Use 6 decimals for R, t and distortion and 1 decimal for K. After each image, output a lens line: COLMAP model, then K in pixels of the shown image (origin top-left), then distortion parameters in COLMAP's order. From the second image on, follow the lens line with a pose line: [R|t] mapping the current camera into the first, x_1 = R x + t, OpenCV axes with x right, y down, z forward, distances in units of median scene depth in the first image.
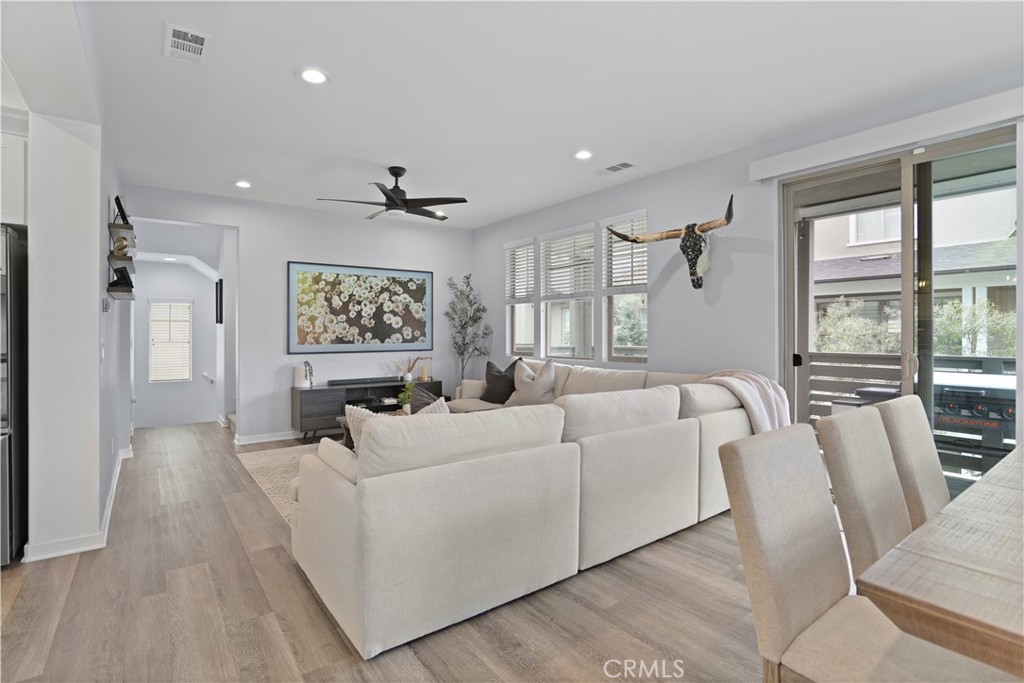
lens RADIAL K [[494.0, 0, 508.4], [0, 494.0, 332.8], [0, 0, 1]] dist [-0.068083, 0.029261]
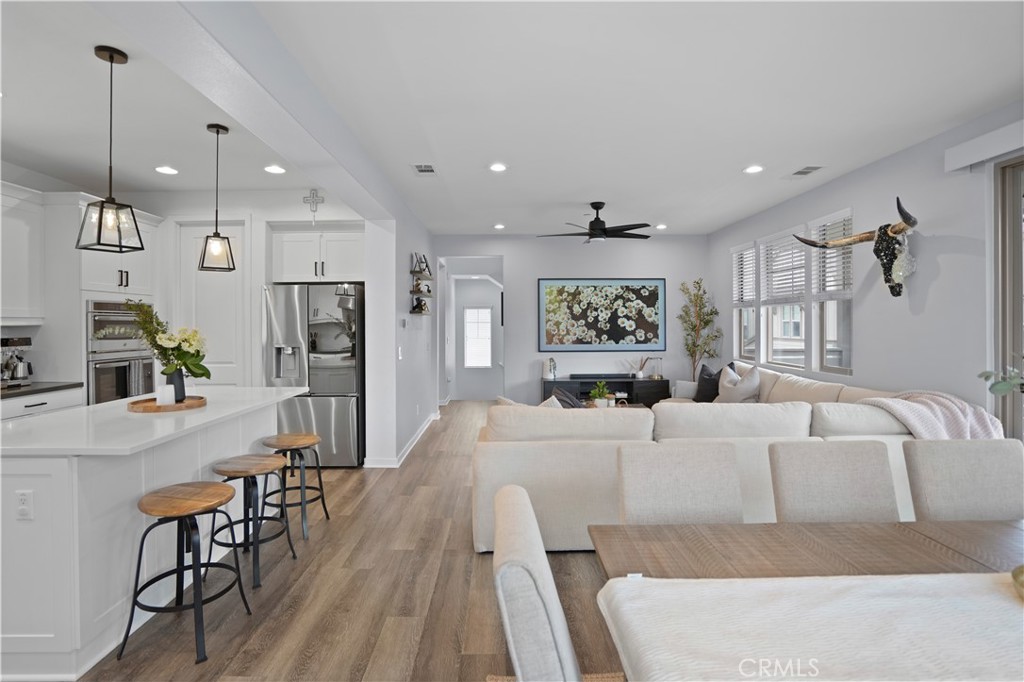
lens RADIAL K [[496.1, 0, 508.5], [0, 496.1, 323.1], [0, 0, 1]] dist [-0.067472, 0.030122]
pose [[0.809488, -0.001294, -0.587134, 0.223134], [0.001699, 0.999999, 0.000140, -0.028996], [0.587133, -0.001111, 0.809489, -0.083046]]
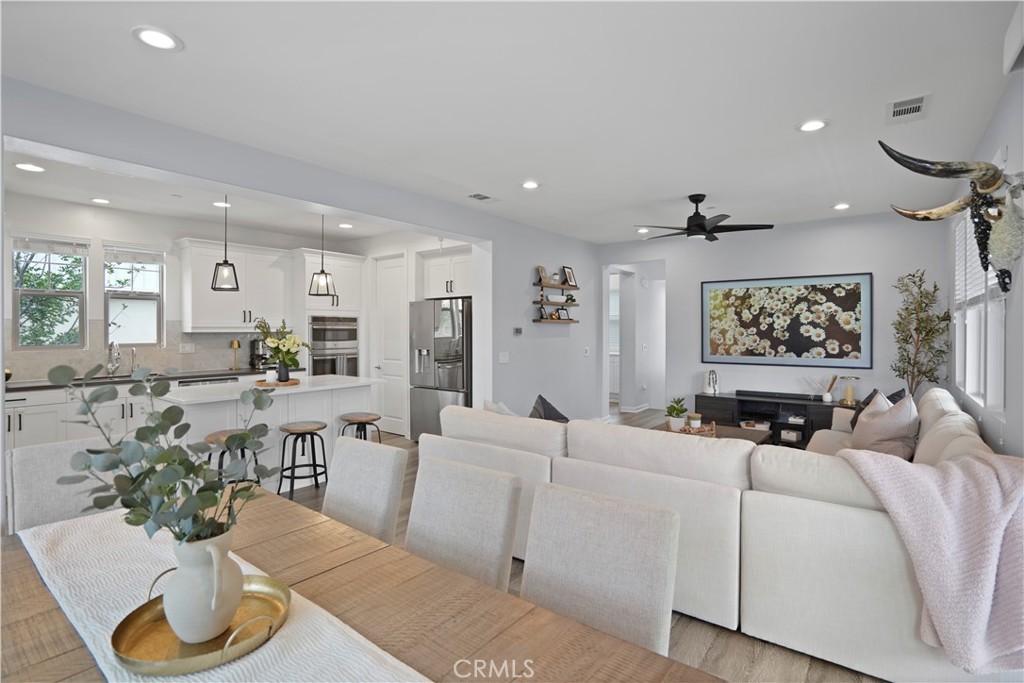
lens RADIAL K [[494.0, 0, 508.4], [0, 494.0, 332.8], [0, 0, 1]] dist [-0.068083, 0.029261]
pose [[0.272121, 0.009209, -0.962219, 0.491799], [-0.000498, 0.999955, 0.009429, -0.034714], [0.962263, -0.002087, 0.272114, 0.229739]]
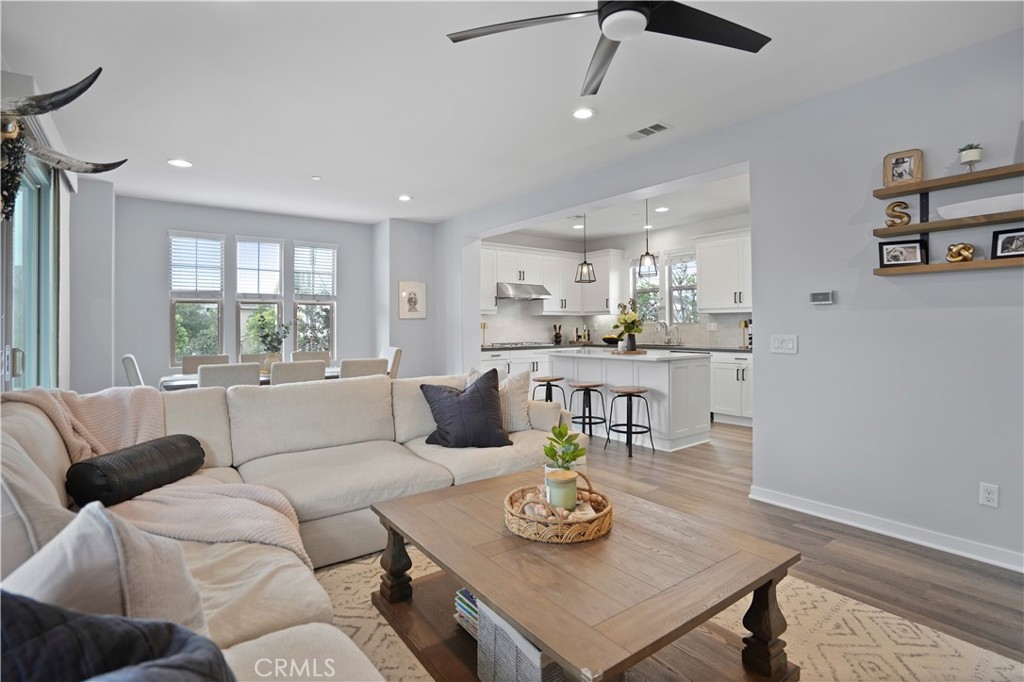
lens RADIAL K [[496.1, 0, 508.5], [0, 496.1, 323.1], [0, 0, 1]] dist [-0.067472, 0.030122]
pose [[-0.999969, 0.007388, 0.002764, -0.108168], [0.007378, 0.999966, -0.003746, -0.003458], [-0.002792, -0.003725, -0.999989, 1.042239]]
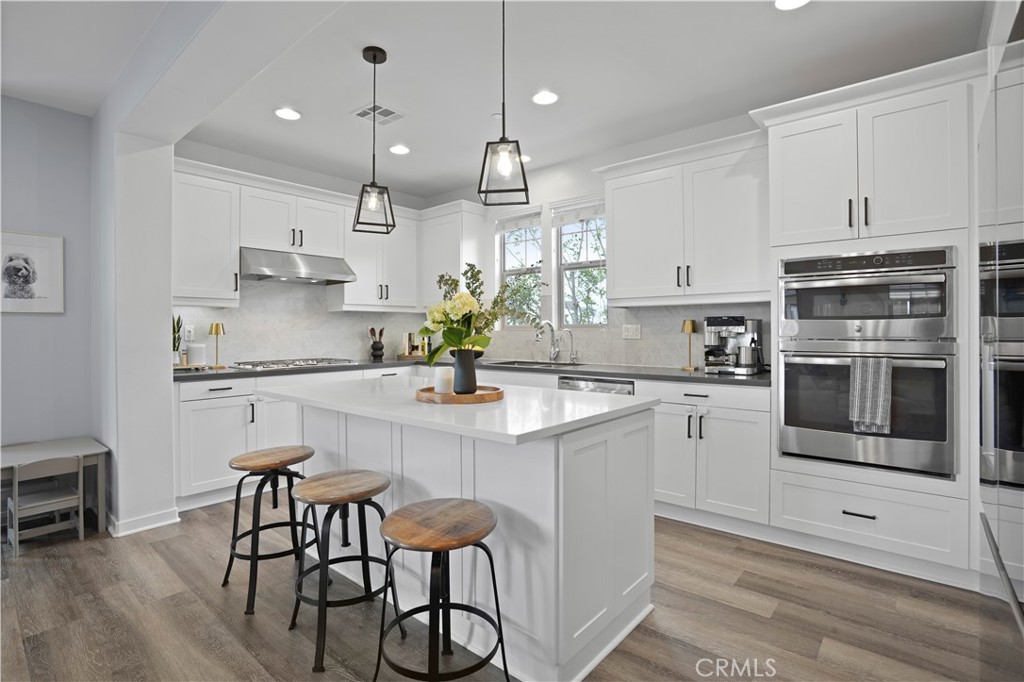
lens RADIAL K [[496.1, 0, 508.5], [0, 496.1, 323.1], [0, 0, 1]] dist [-0.067472, 0.030122]
pose [[-0.977125, 0.003694, -0.212636, -0.285957], [0.006217, 0.999918, -0.011200, -0.000315], [0.212577, -0.012266, -0.977067, 0.491686]]
